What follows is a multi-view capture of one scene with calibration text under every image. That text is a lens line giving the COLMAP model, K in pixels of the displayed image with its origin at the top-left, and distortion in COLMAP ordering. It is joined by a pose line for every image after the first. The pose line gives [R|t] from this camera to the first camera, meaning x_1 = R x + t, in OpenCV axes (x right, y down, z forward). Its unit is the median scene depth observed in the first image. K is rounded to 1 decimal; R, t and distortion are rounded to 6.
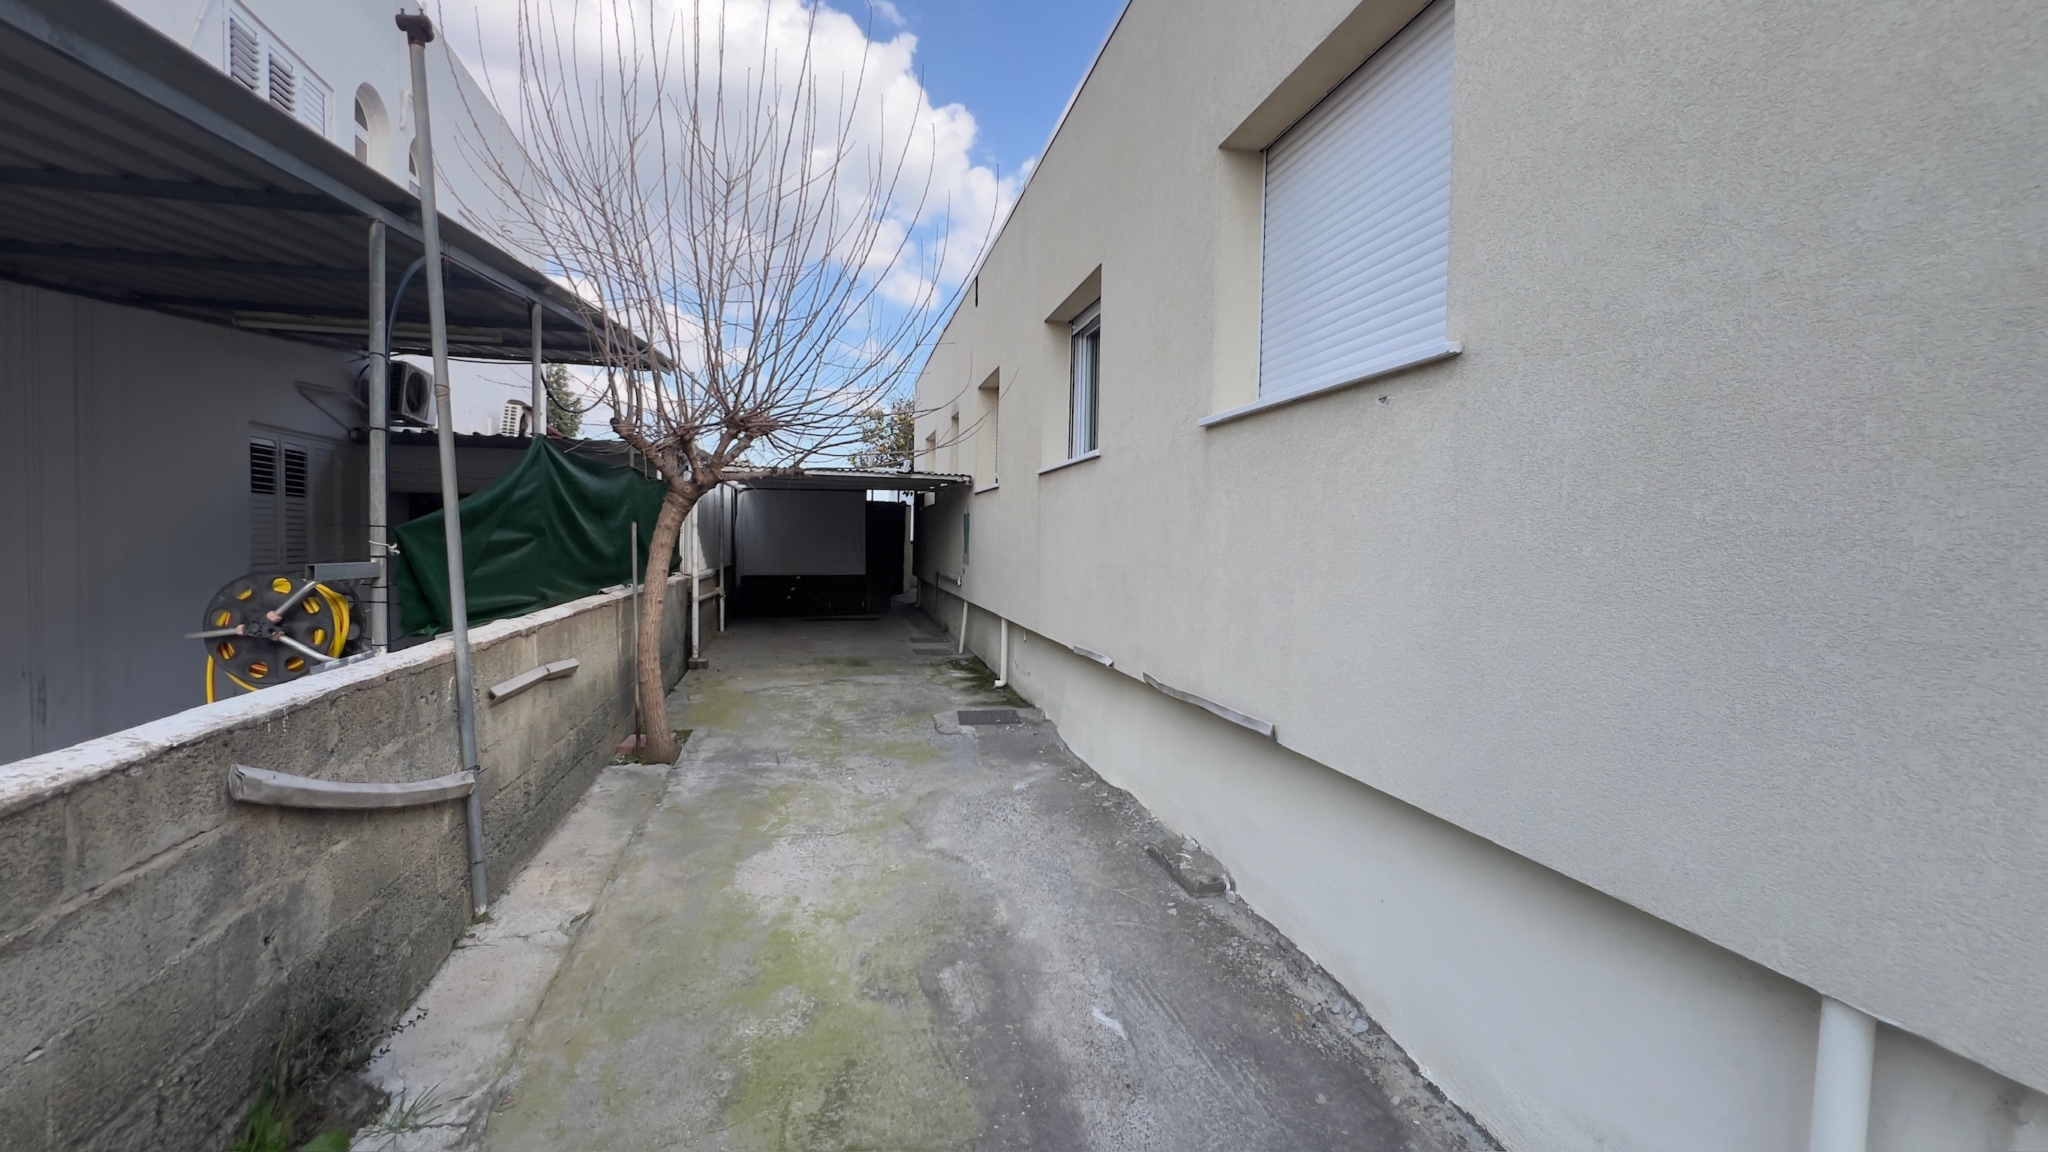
lens RADIAL K [[821.0, 0, 1020.2], [0, 821.0, 572.4], [0, 0, 1]] dist [-0.000477, -0.000004]
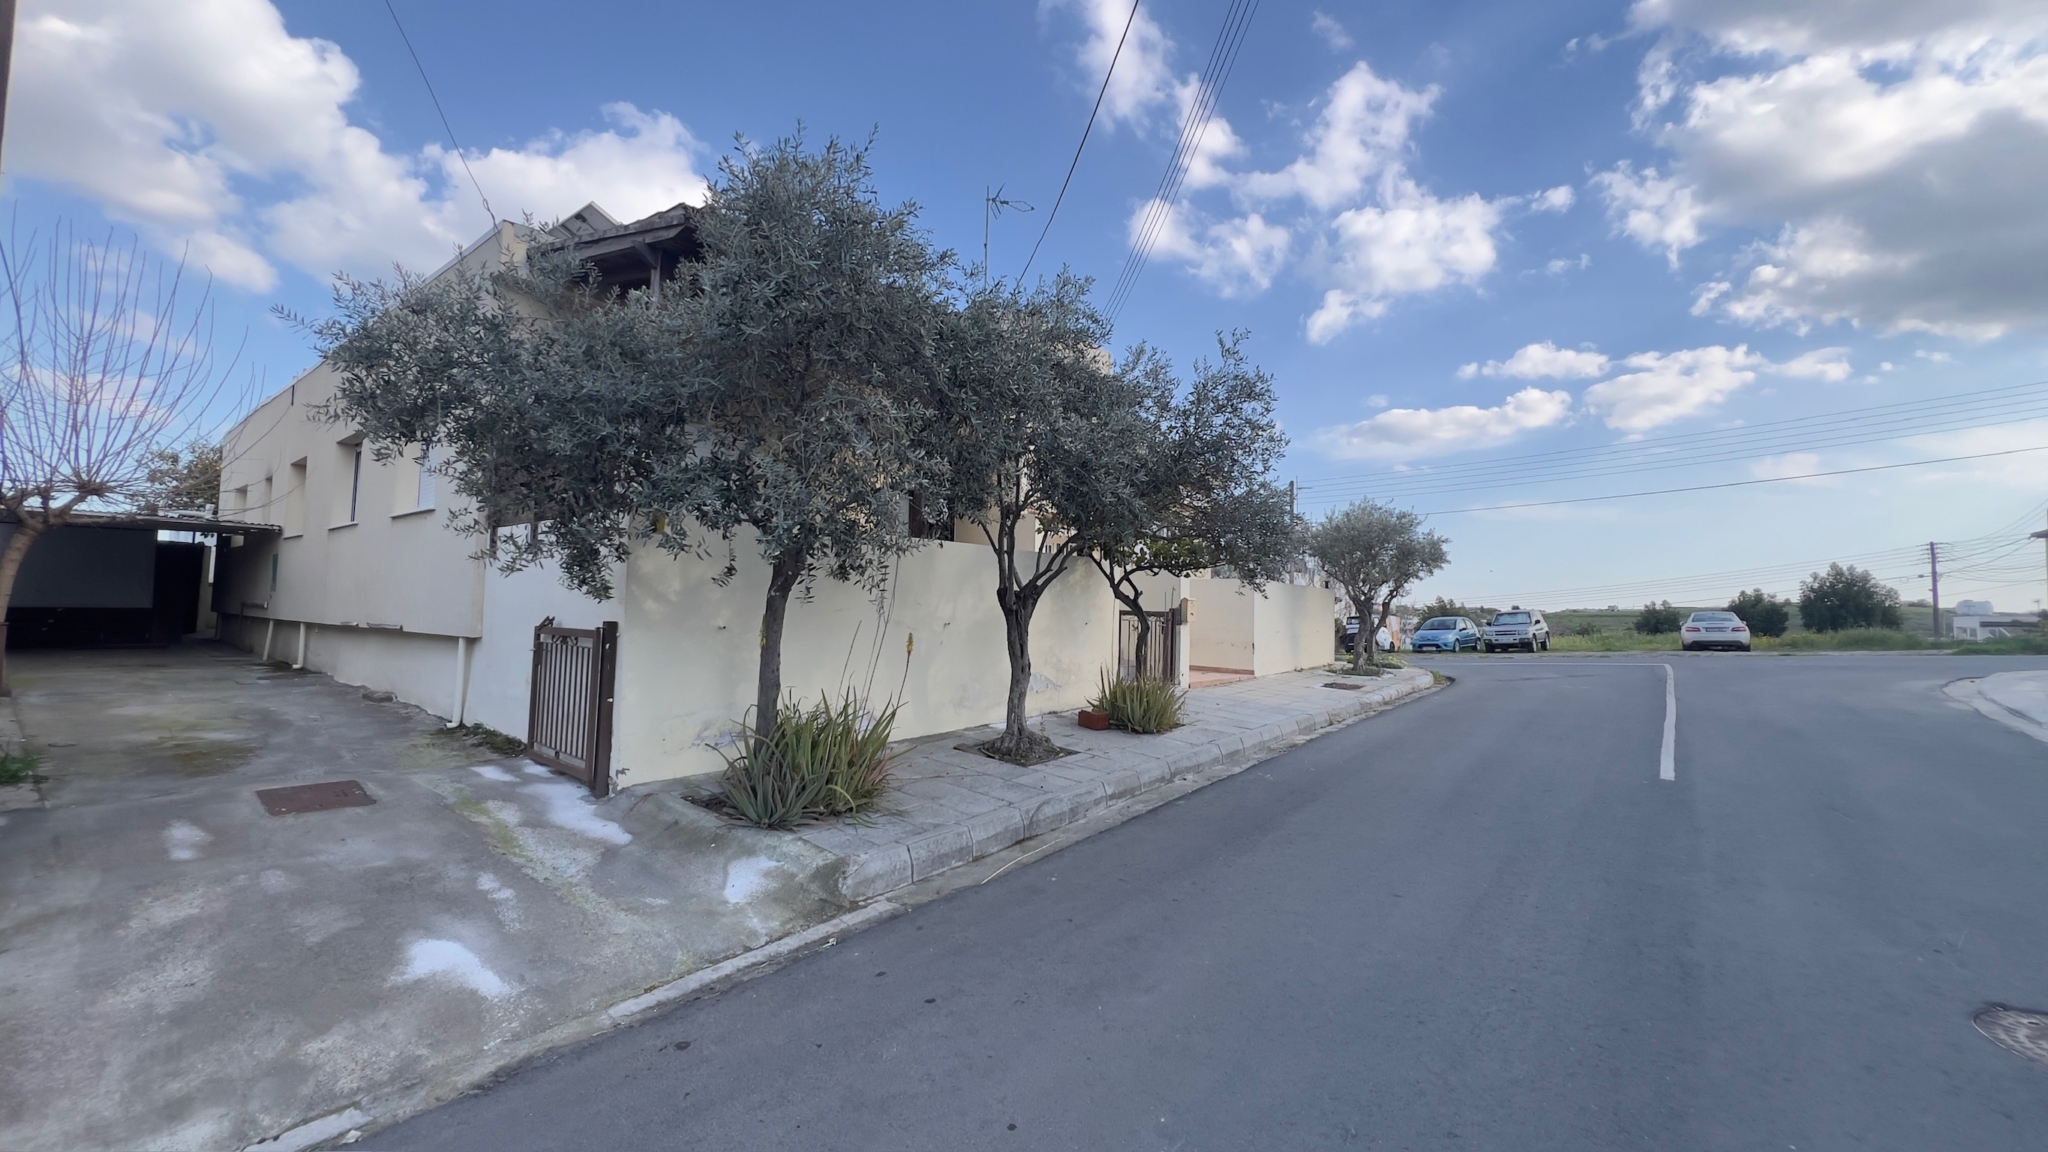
lens RADIAL K [[821.0, 0, 1020.2], [0, 821.0, 572.4], [0, 0, 1]] dist [-0.000477, -0.000004]
pose [[0.792382, 0.030156, 0.609280, 0.066521], [0.016629, 0.997338, -0.070990, 0.059872], [-0.609799, 0.066383, 0.789771, -0.639579]]
